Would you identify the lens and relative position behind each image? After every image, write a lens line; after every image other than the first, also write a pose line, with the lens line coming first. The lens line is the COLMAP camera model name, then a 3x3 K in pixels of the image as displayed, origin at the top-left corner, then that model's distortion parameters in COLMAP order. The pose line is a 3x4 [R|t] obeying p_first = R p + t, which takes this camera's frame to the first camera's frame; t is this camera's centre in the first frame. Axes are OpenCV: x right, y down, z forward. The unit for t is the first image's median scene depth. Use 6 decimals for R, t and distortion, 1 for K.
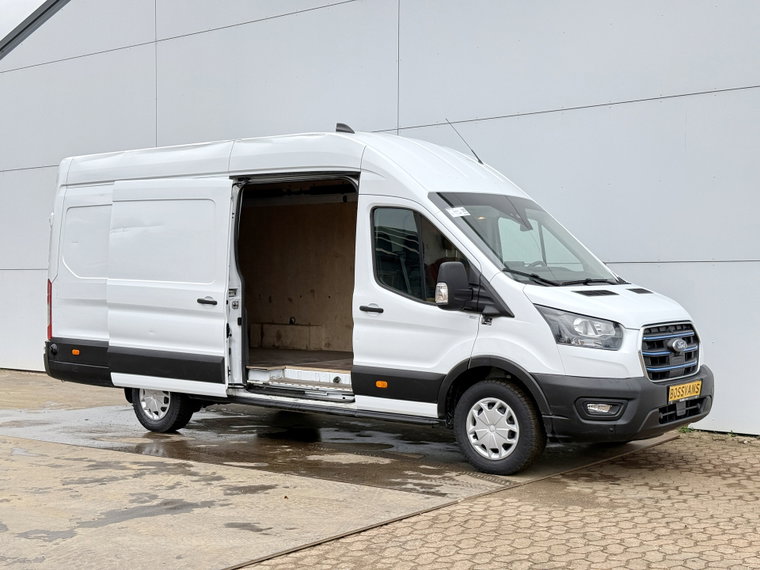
lens RADIAL K [[1086.0, 0, 380.0], [0, 1086.0, 285.0], [0, 0, 1]] dist [0.022808, 0.027675]
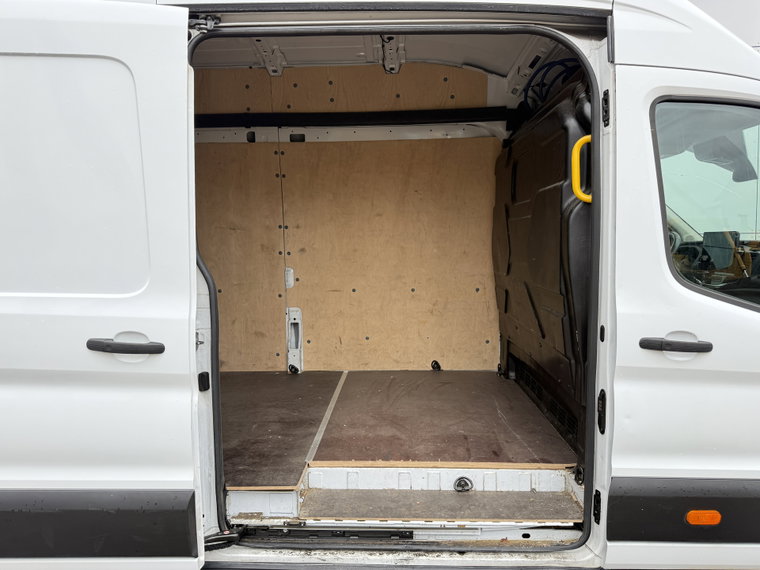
lens RADIAL K [[538.8, 0, 387.1], [0, 538.8, 281.7], [0, 0, 1]] dist [0.073741, -0.110471]
pose [[0.785768, -0.046790, 0.616749, -0.203277], [0.014474, 0.998252, 0.057293, -0.013975], [-0.618352, -0.036092, 0.785072, 0.828388]]
